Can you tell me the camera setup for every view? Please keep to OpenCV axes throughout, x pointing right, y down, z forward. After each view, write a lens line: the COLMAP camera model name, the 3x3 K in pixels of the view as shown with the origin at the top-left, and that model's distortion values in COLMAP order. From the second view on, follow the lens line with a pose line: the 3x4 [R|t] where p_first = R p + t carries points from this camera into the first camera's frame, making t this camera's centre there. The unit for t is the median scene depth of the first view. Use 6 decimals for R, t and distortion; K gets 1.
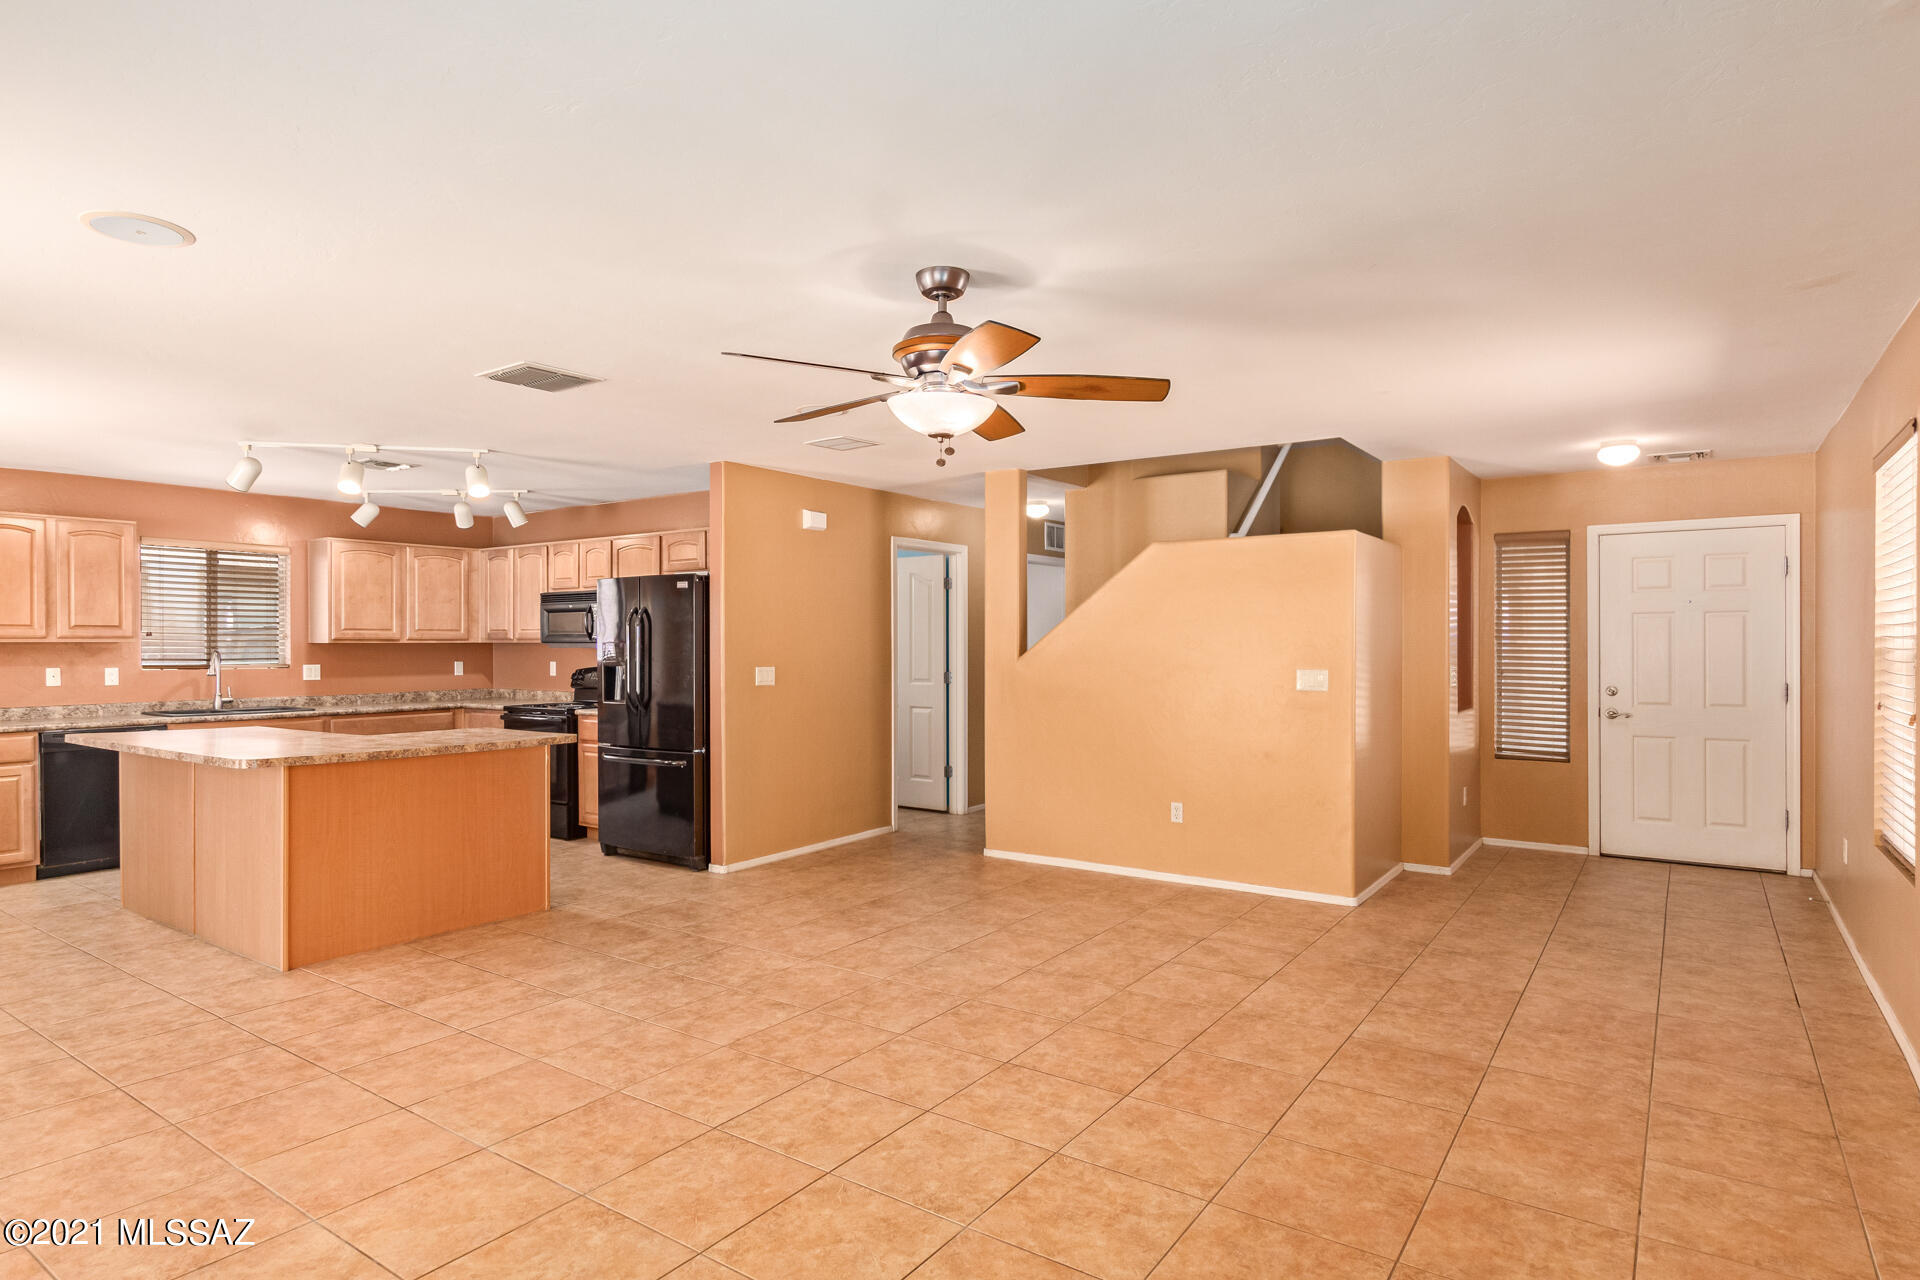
lens RADIAL K [[1041.4, 0, 965.3], [0, 1041.4, 645.7], [0, 0, 1]] dist [0.005609, -0.000696]
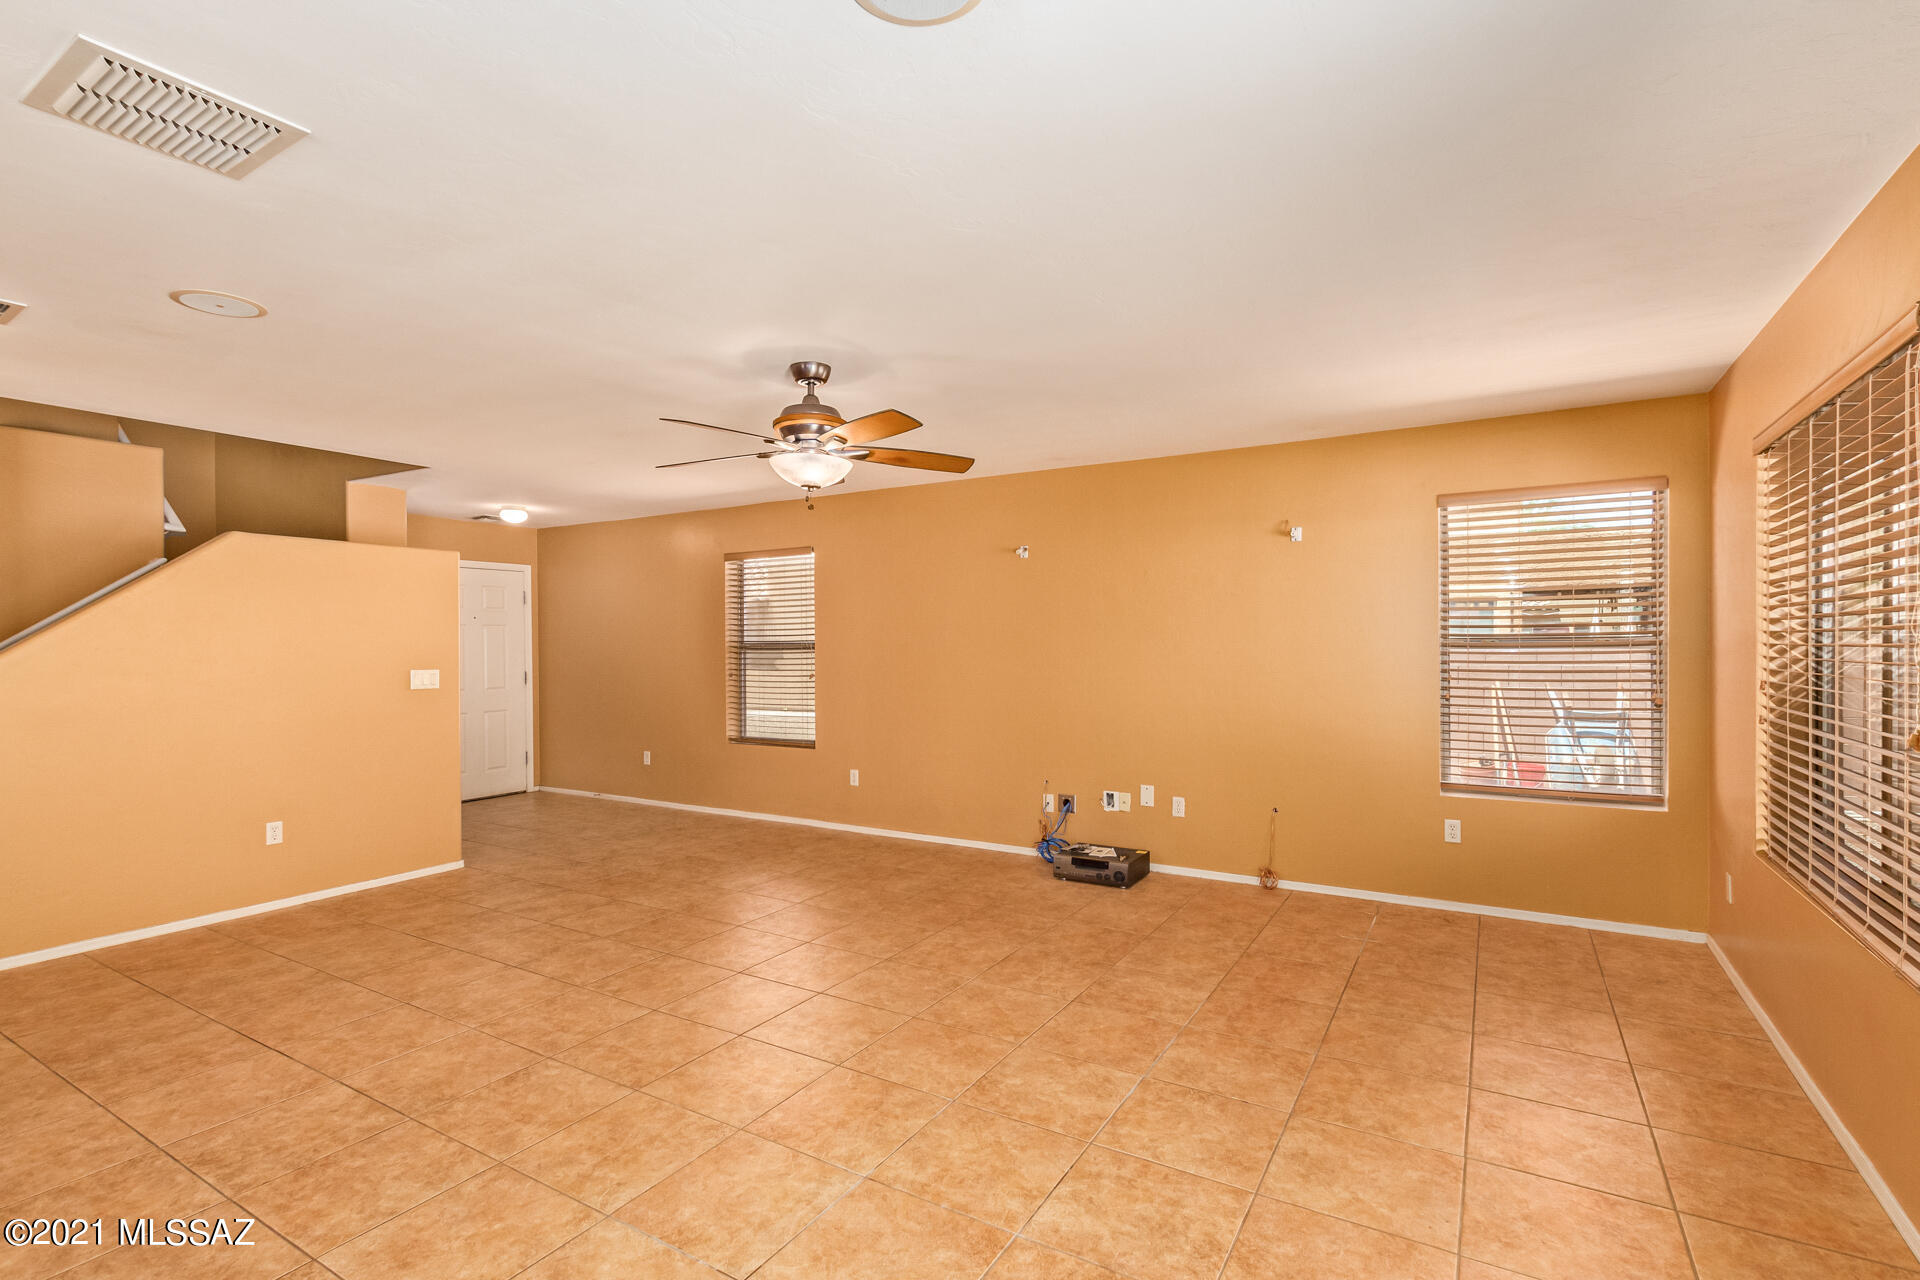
lens RADIAL K [[905.4, 0, 947.5], [0, 905.4, 662.3], [0, 0, 1]] dist [0.002421, 0.000829]
pose [[-0.067975, -0.016954, 0.997543, -0.567174], [0.010132, 0.999792, 0.017683, 0.006439], [-0.997636, 0.011309, -0.067789, 0.441928]]
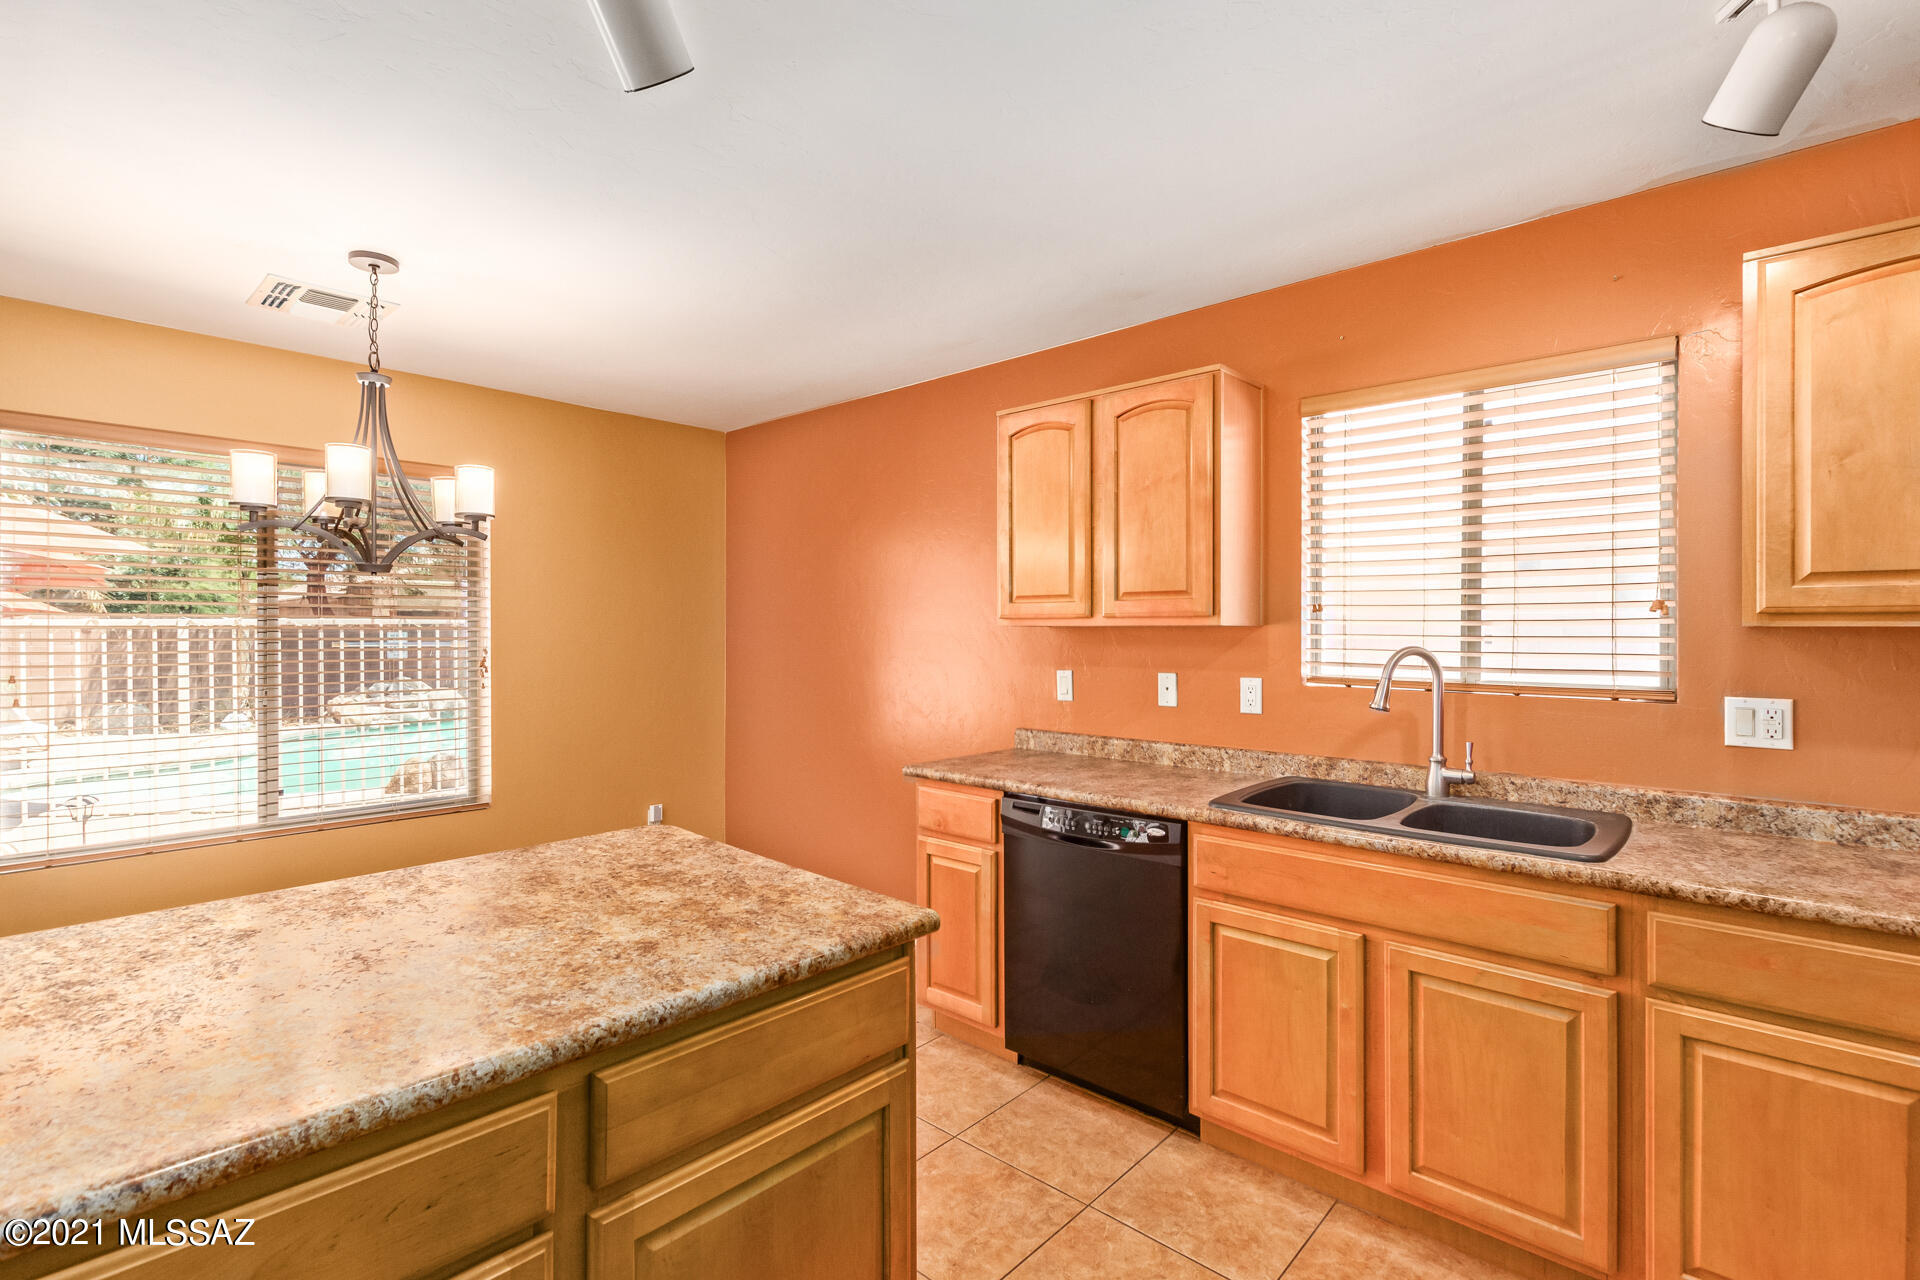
lens RADIAL K [[892.0, 0, 918.0], [0, 892.0, 637.2], [0, 0, 1]] dist [-0.000603, 0.000311]
pose [[-0.137745, 0.009548, -0.990422, -0.411268], [-0.003114, 0.999944, 0.010072, -0.001873], [0.990463, 0.004472, -0.137707, 0.983211]]
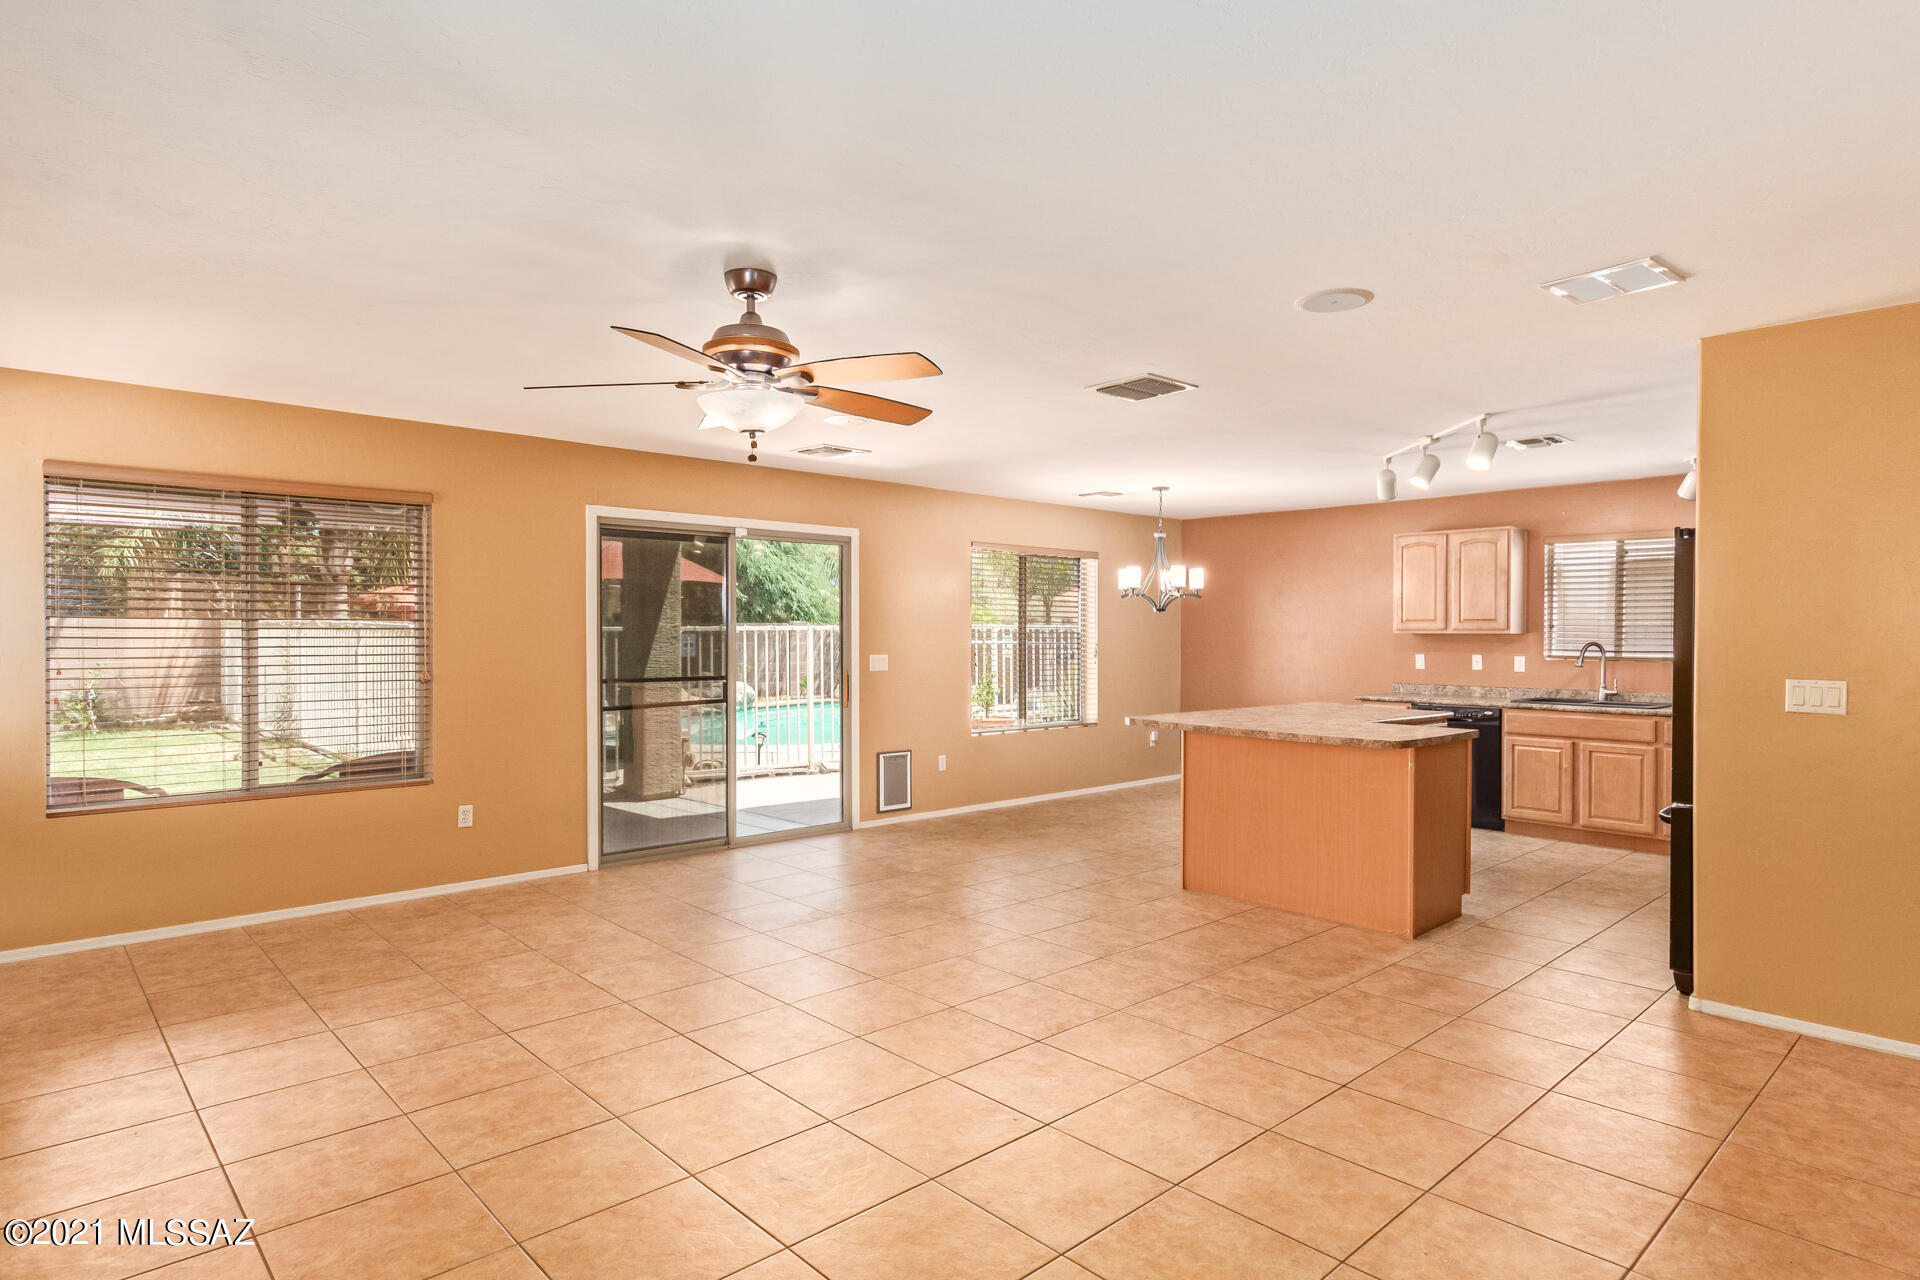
lens RADIAL K [[1033.6, 0, 927.8], [0, 1033.6, 643.4], [0, 0, 1]] dist [0.005972, 0.000692]
pose [[-0.221825, 0.009879, -0.975036, 0.455695], [-0.006654, 0.999910, 0.011645, -0.001591], [0.975064, 0.009071, -0.221739, 0.679977]]
